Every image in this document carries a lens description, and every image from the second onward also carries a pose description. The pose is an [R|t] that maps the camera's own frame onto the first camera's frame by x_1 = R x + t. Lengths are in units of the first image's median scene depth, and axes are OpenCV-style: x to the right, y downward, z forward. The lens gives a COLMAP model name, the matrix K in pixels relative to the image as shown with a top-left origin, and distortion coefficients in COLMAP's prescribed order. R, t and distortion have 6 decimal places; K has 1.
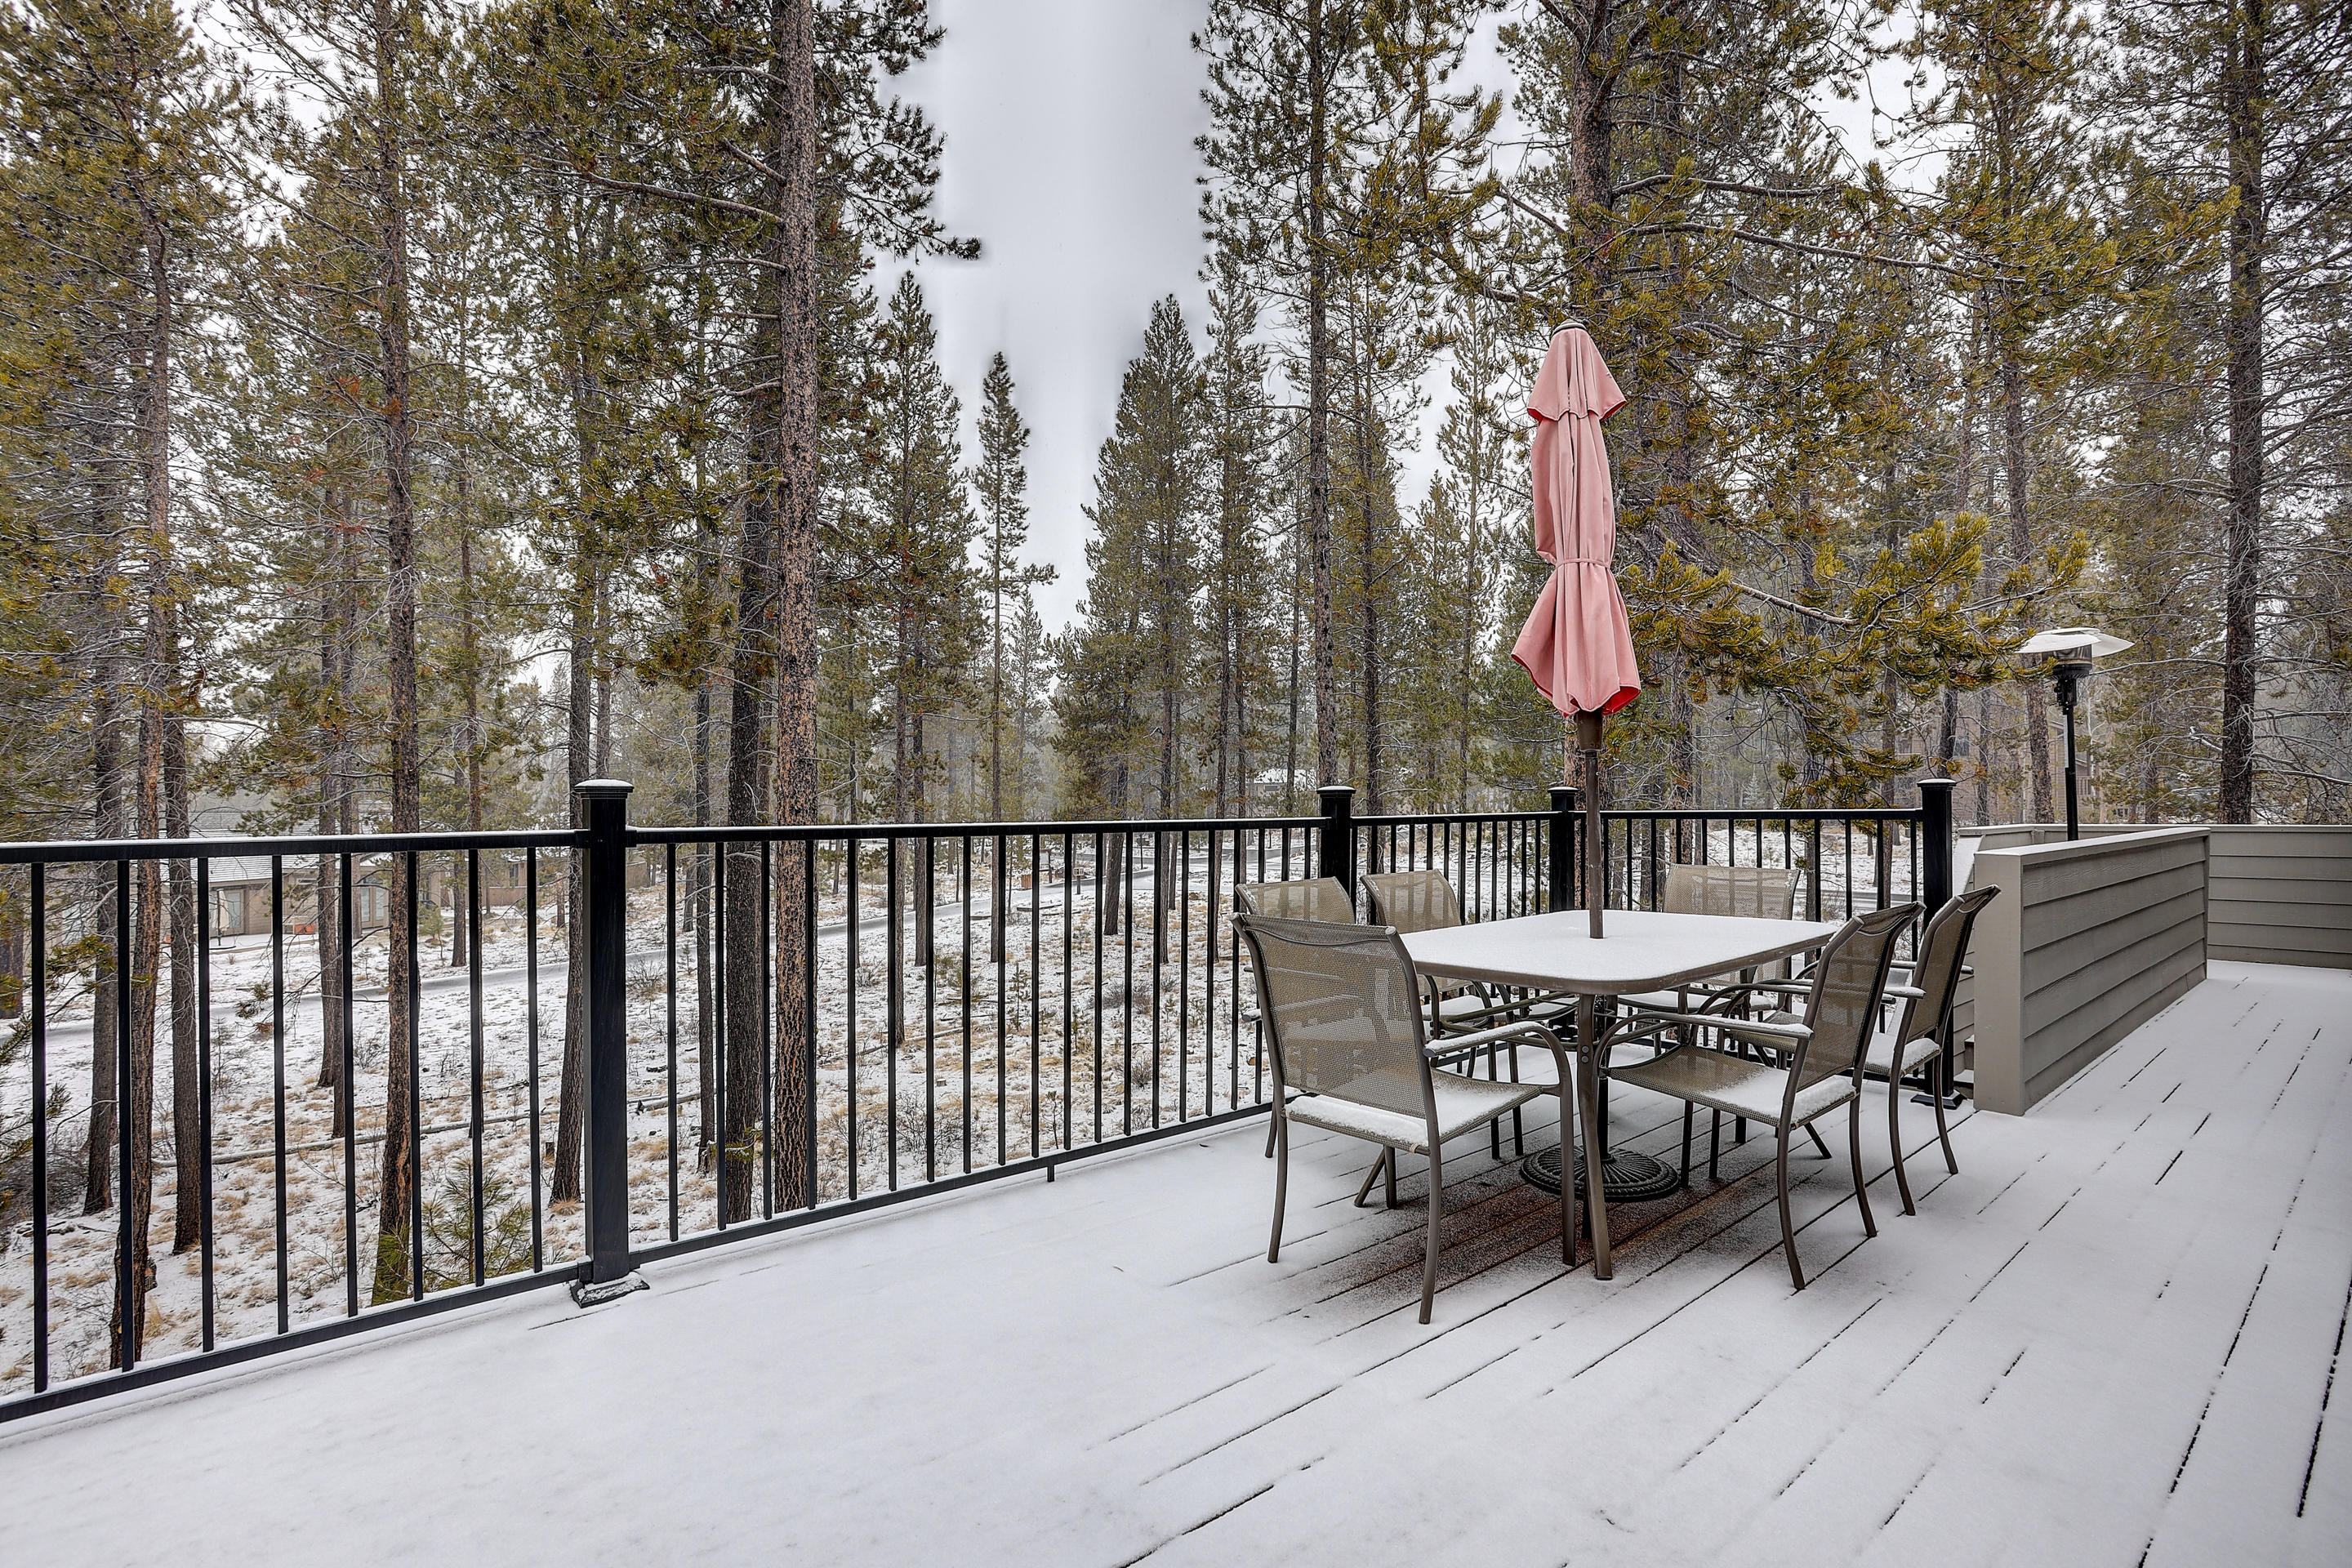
lens RADIAL K [[1154.4, 0, 1172.5], [0, 1154.4, 790.7], [0, 0, 1]] dist [-0.029624, 0.005643]
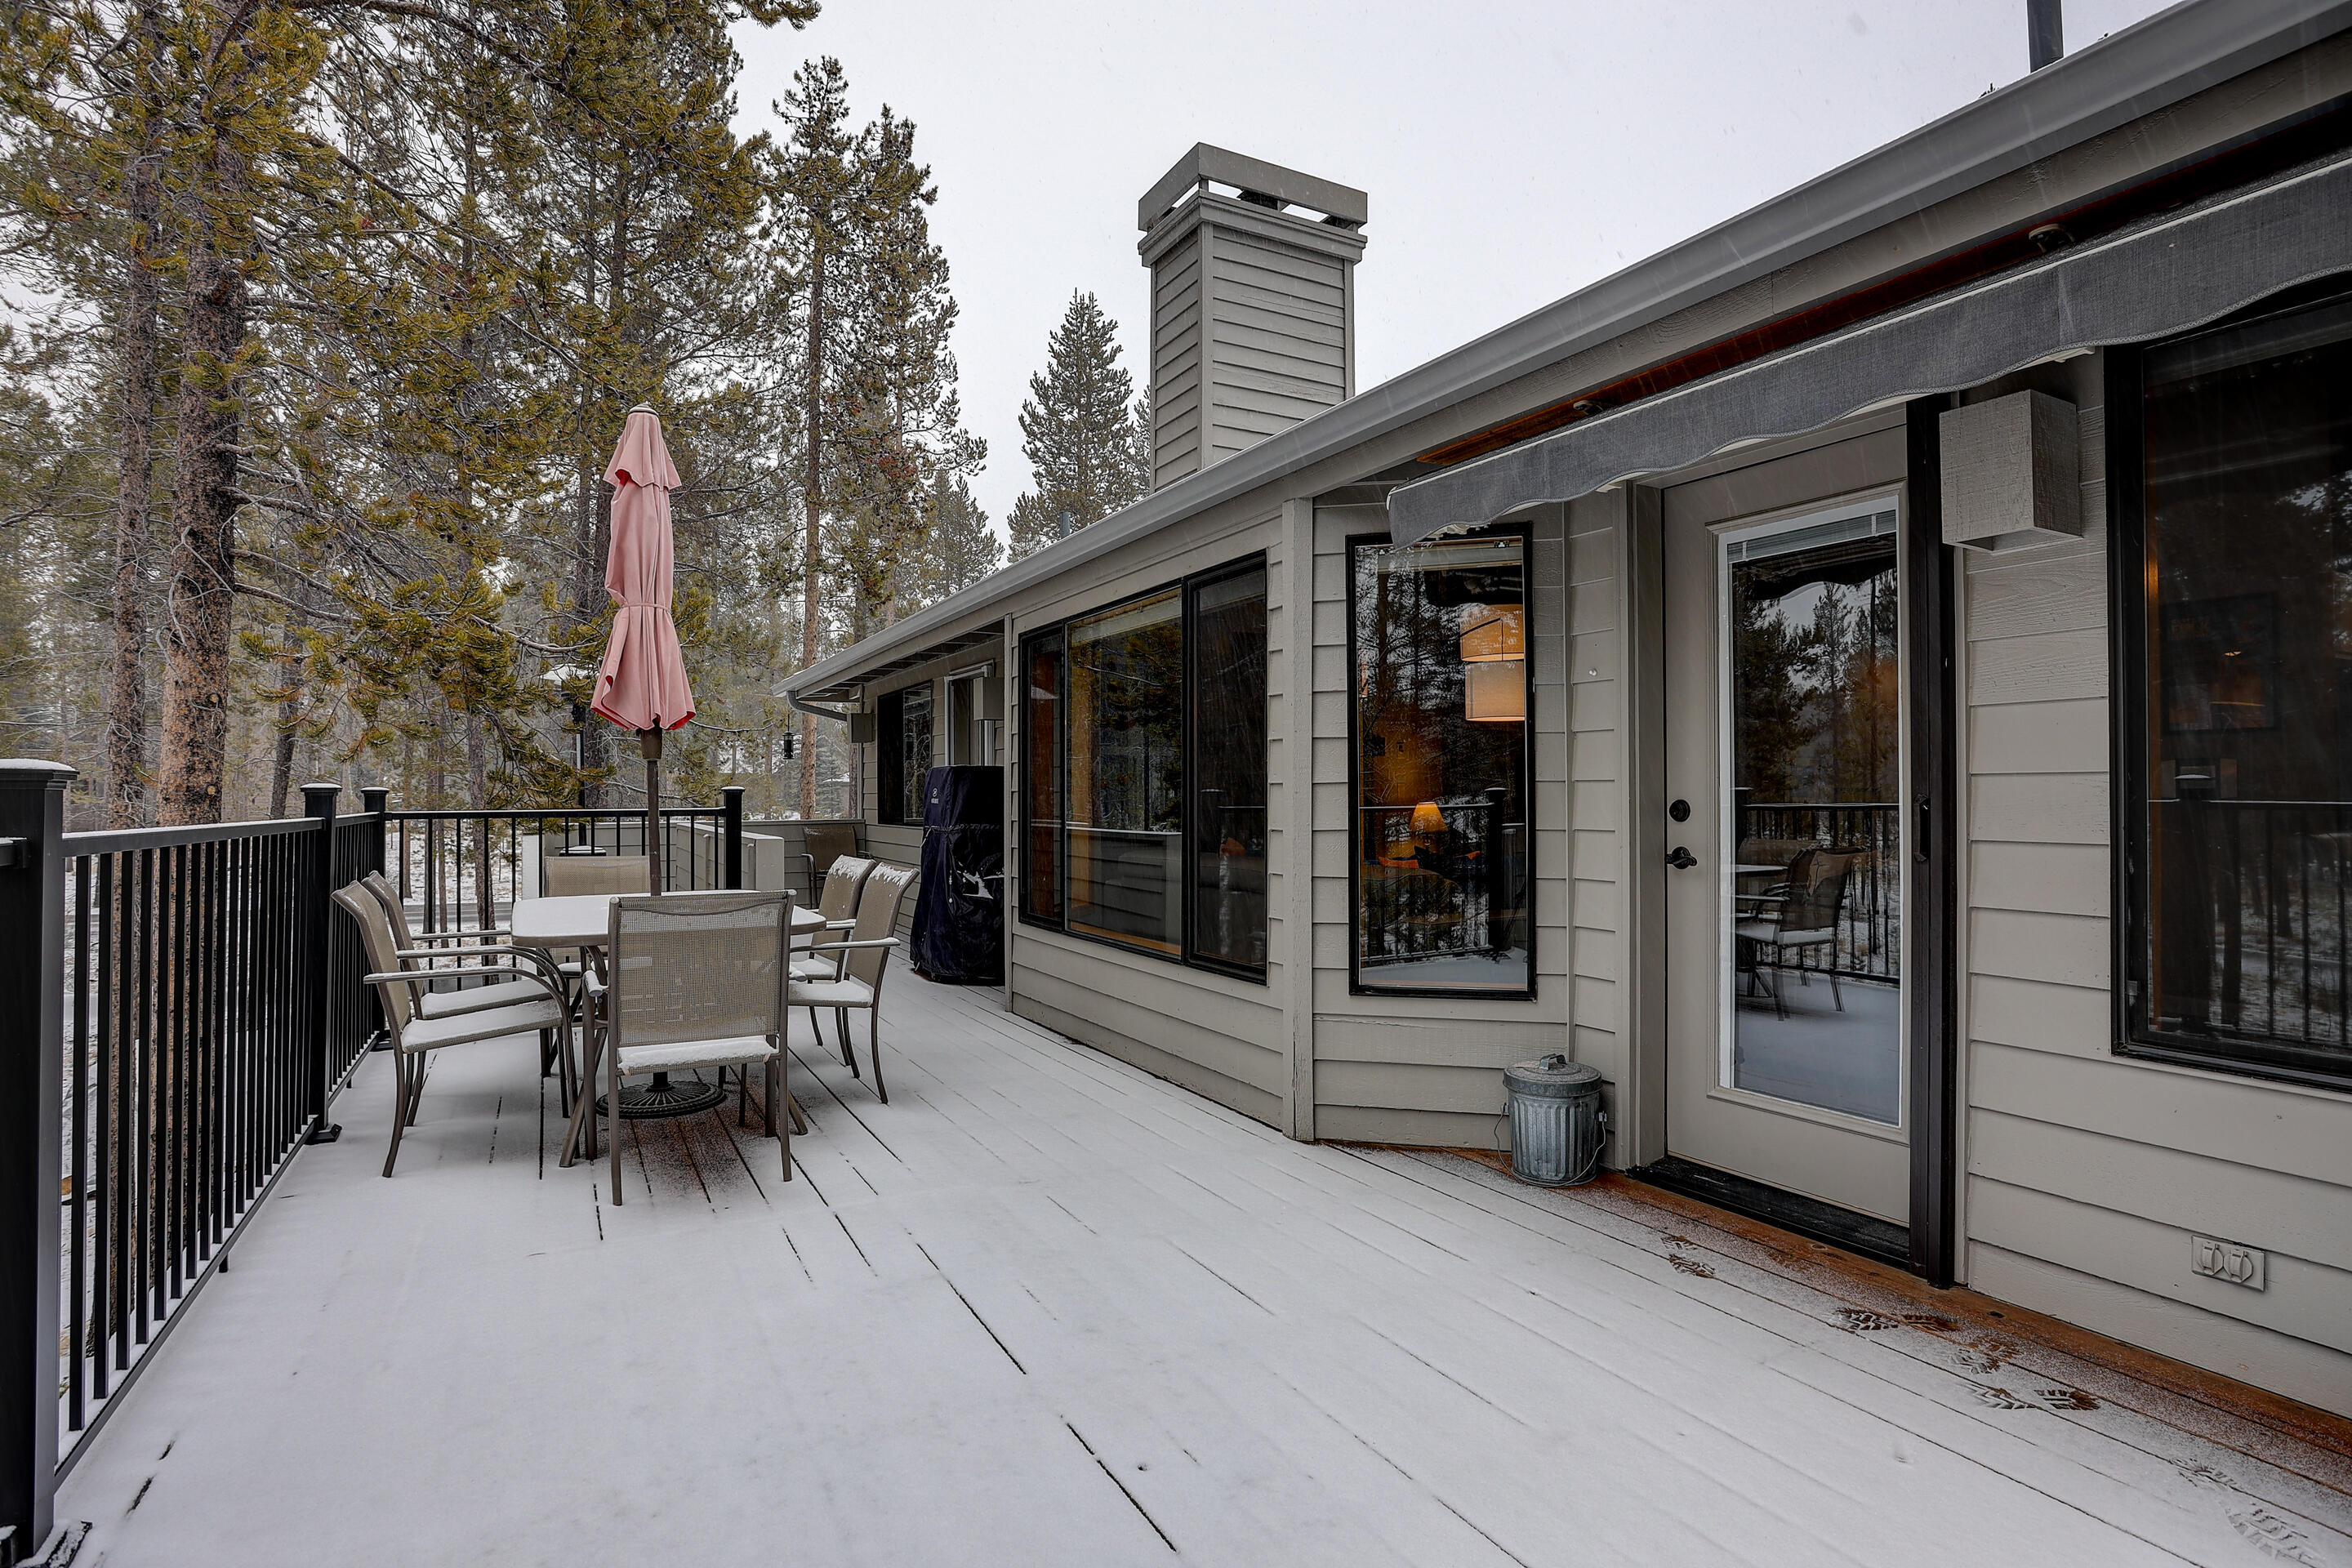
lens RADIAL K [[1213.2, 0, 1176.0], [0, 1213.2, 780.3], [0, 0, 1]] dist [-0.045382, 0.012777]
pose [[0.229765, 0.020733, 0.973025, -0.870223], [-0.007028, 0.999782, -0.019643, 0.009232], [-0.973221, -0.002325, 0.229861, 0.177169]]
